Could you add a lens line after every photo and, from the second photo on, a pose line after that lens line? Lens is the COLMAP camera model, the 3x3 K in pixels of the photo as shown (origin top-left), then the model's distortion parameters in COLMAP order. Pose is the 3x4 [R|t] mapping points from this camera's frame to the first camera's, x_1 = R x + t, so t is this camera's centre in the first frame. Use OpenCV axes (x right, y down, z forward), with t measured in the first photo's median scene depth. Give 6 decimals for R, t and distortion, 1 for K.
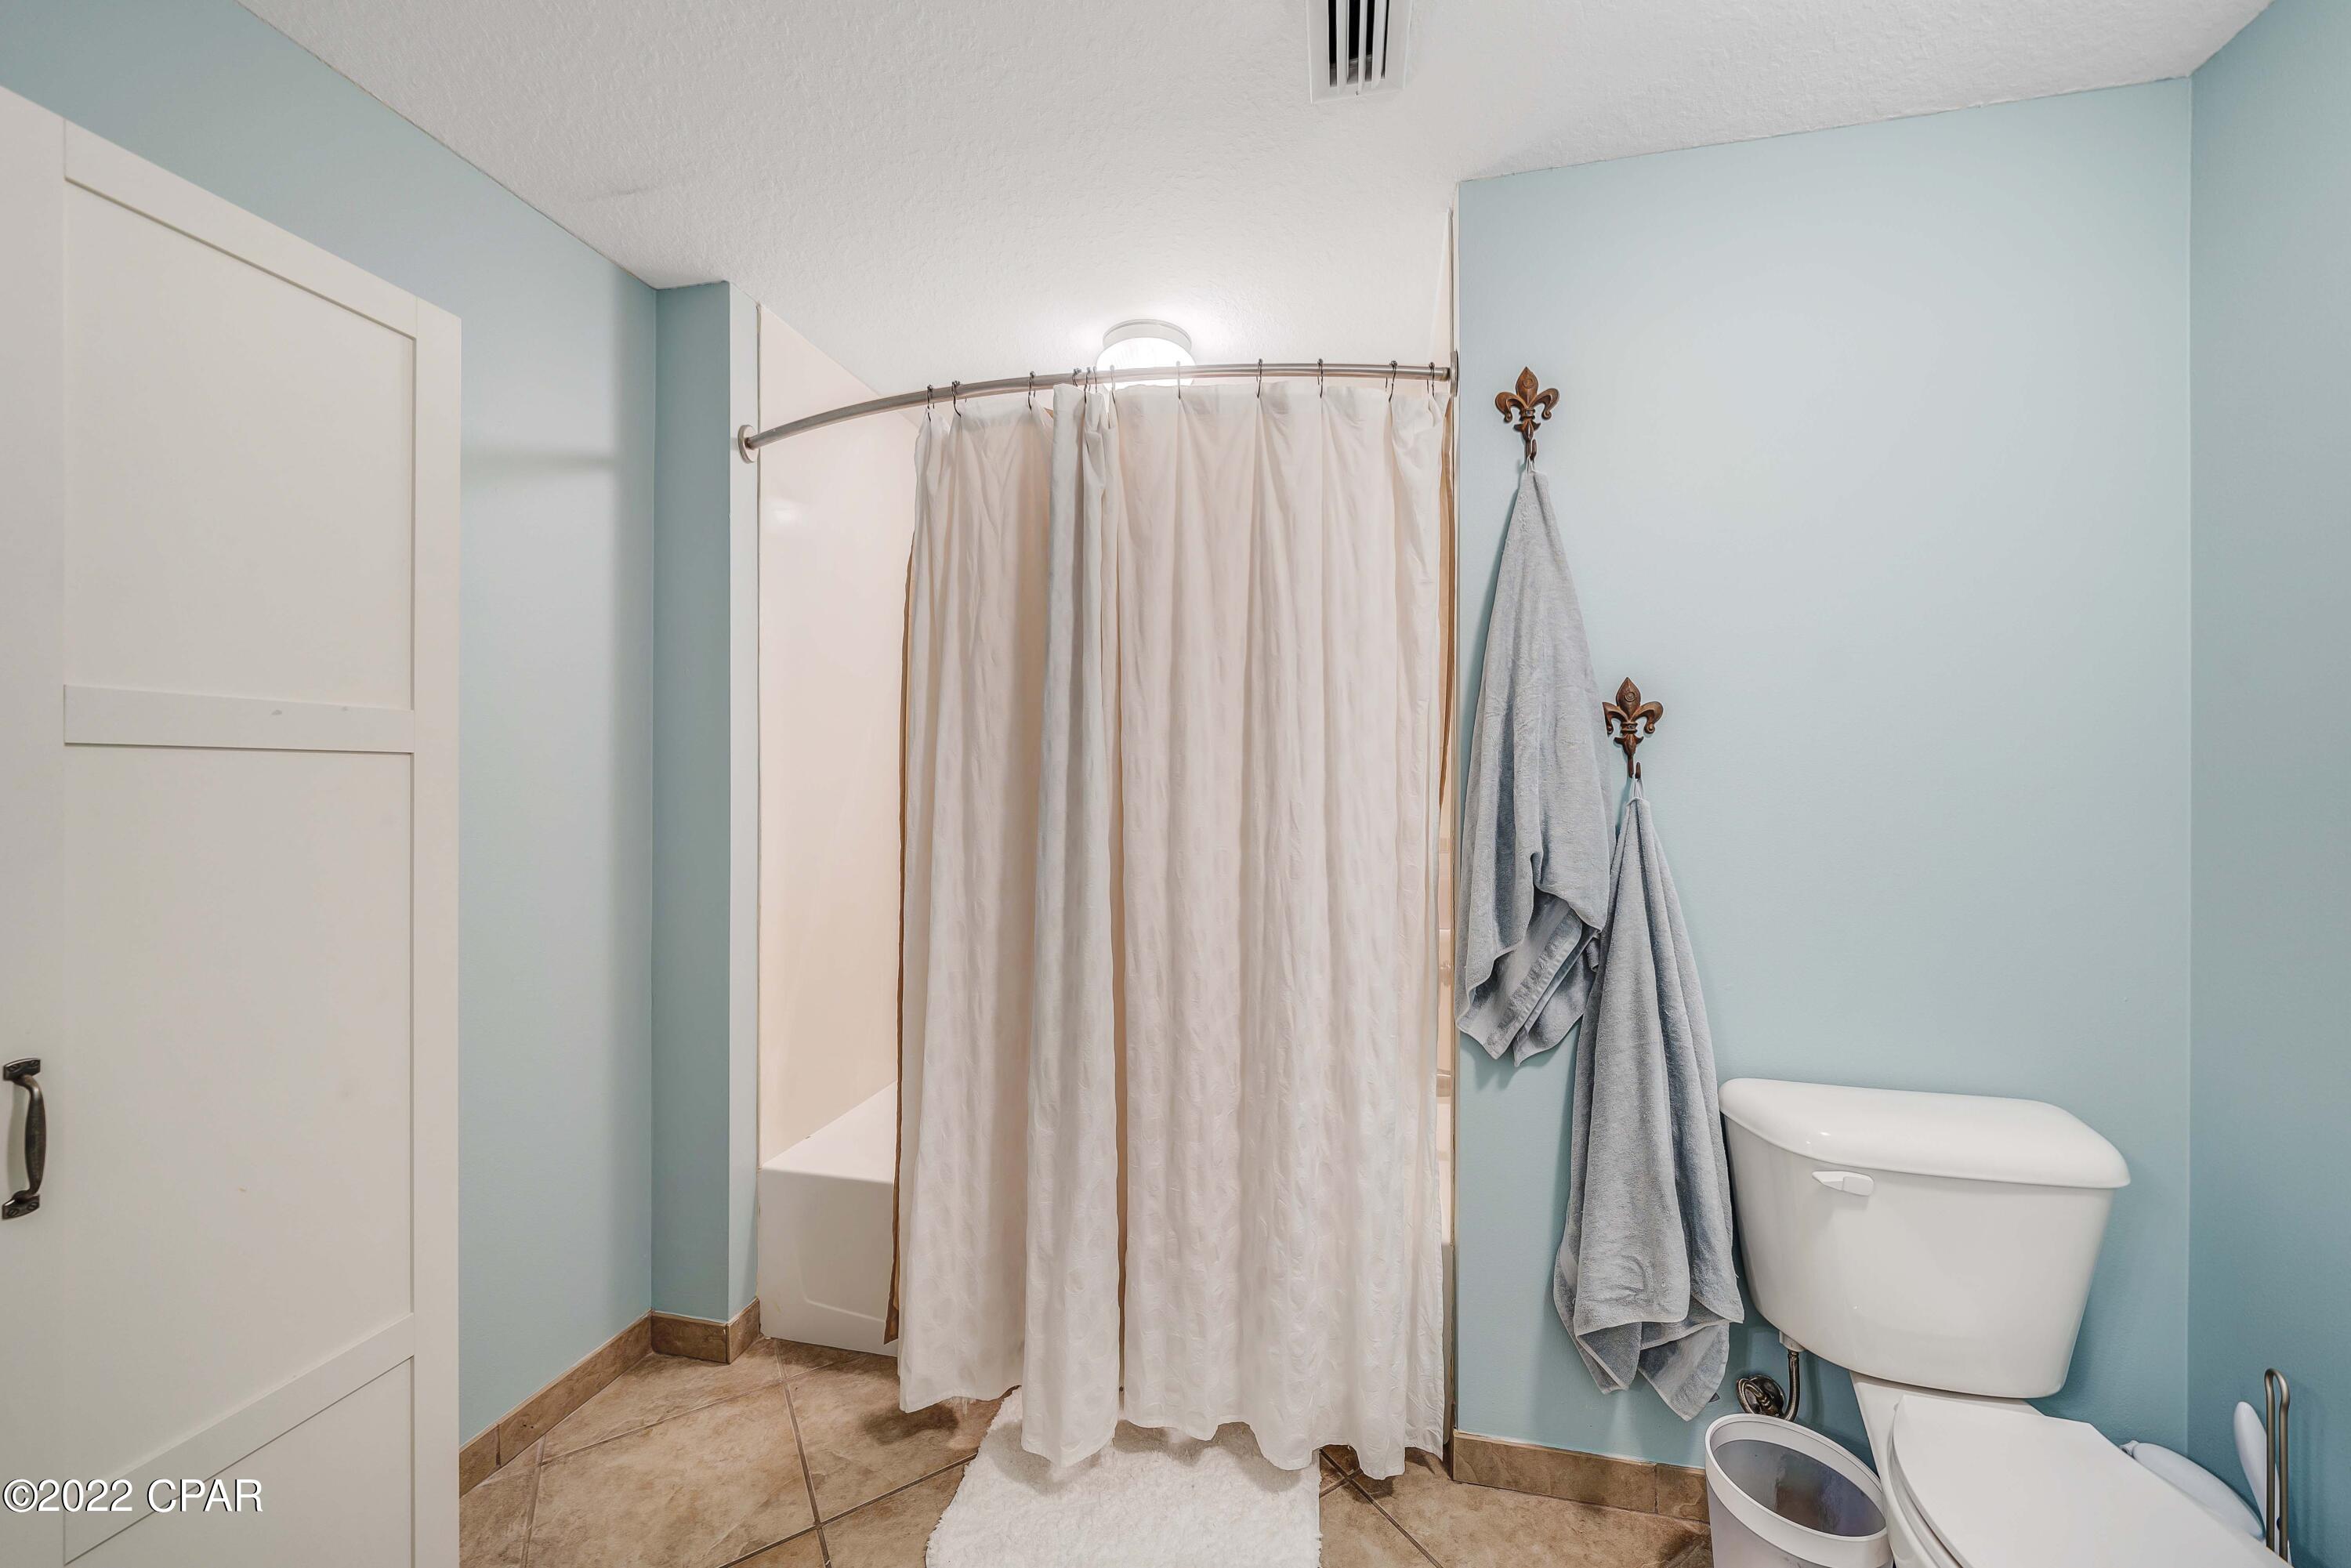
lens RADIAL K [[808.7, 0, 1163.3], [0, 808.7, 783.1], [0, 0, 1]] dist [-0.006477, 0.000001]
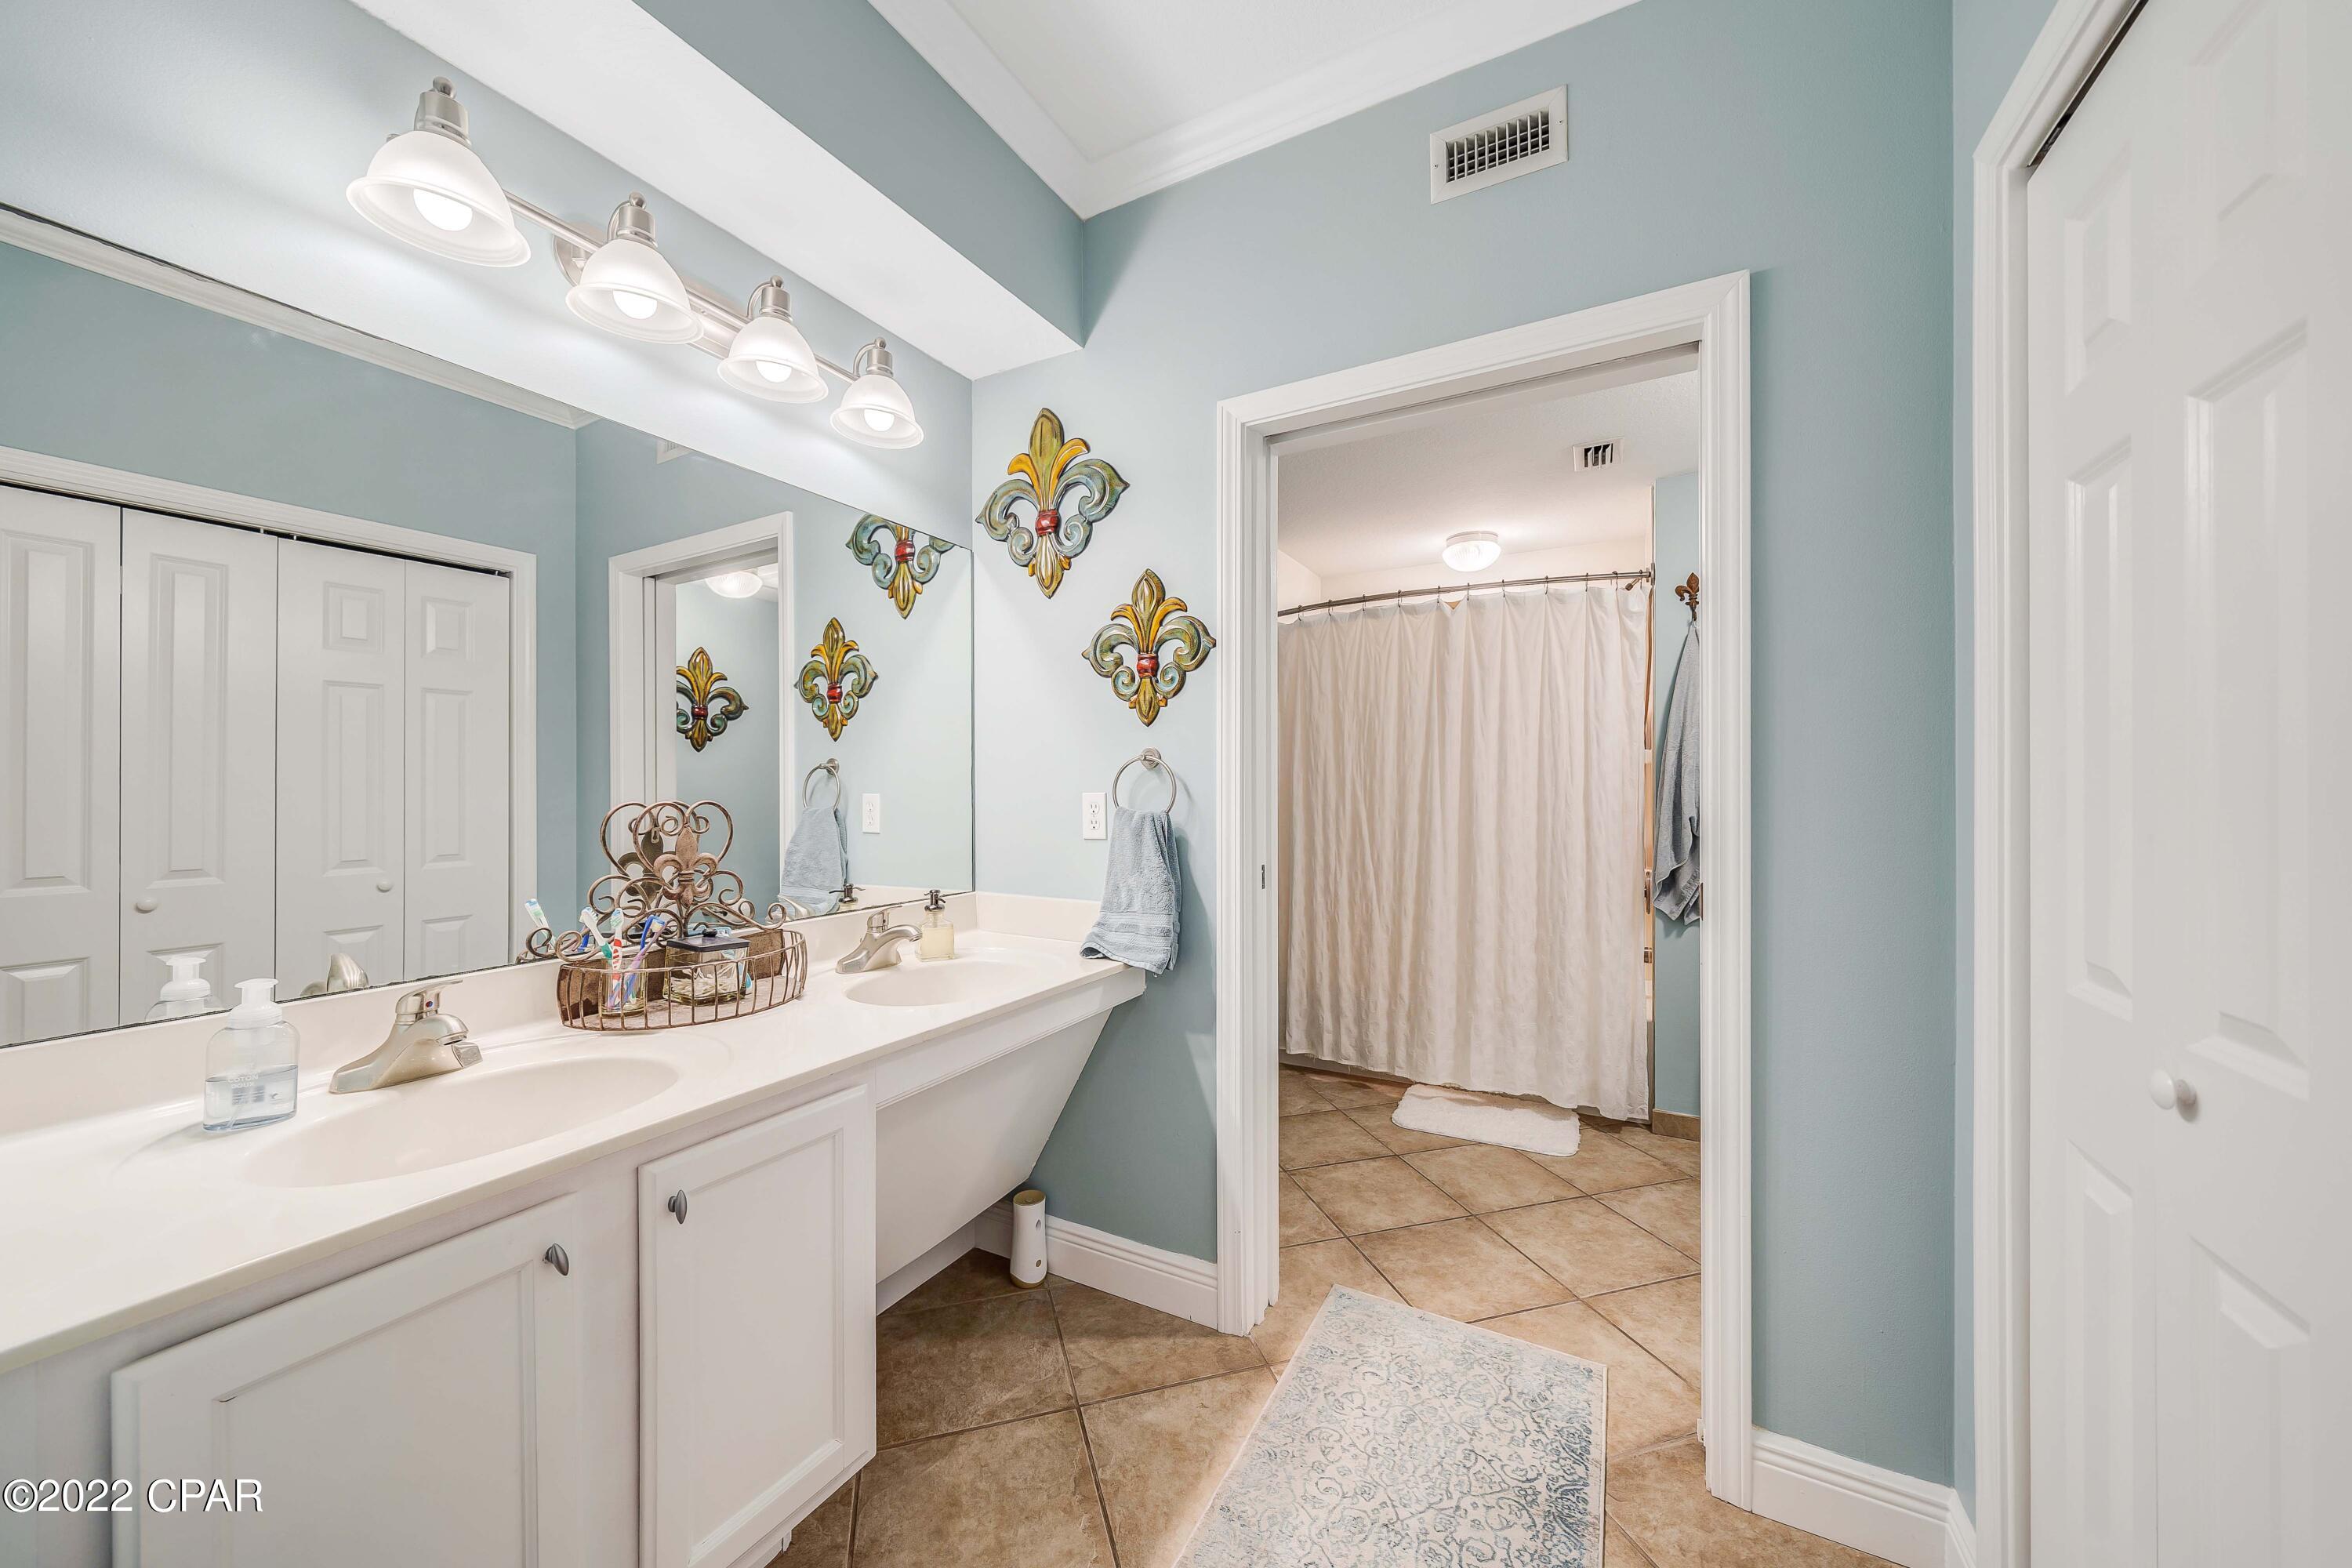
lens RADIAL K [[814.7, 0, 1178.5], [0, 814.7, 791.7], [0, 0, 1]] dist [-0.008697, 0.000260]
pose [[0.969165, -0.001055, -0.246410, -0.283295], [0.000762, 0.999999, -0.001284, 0.020219], [0.246411, 0.001057, 0.969165, -1.249804]]
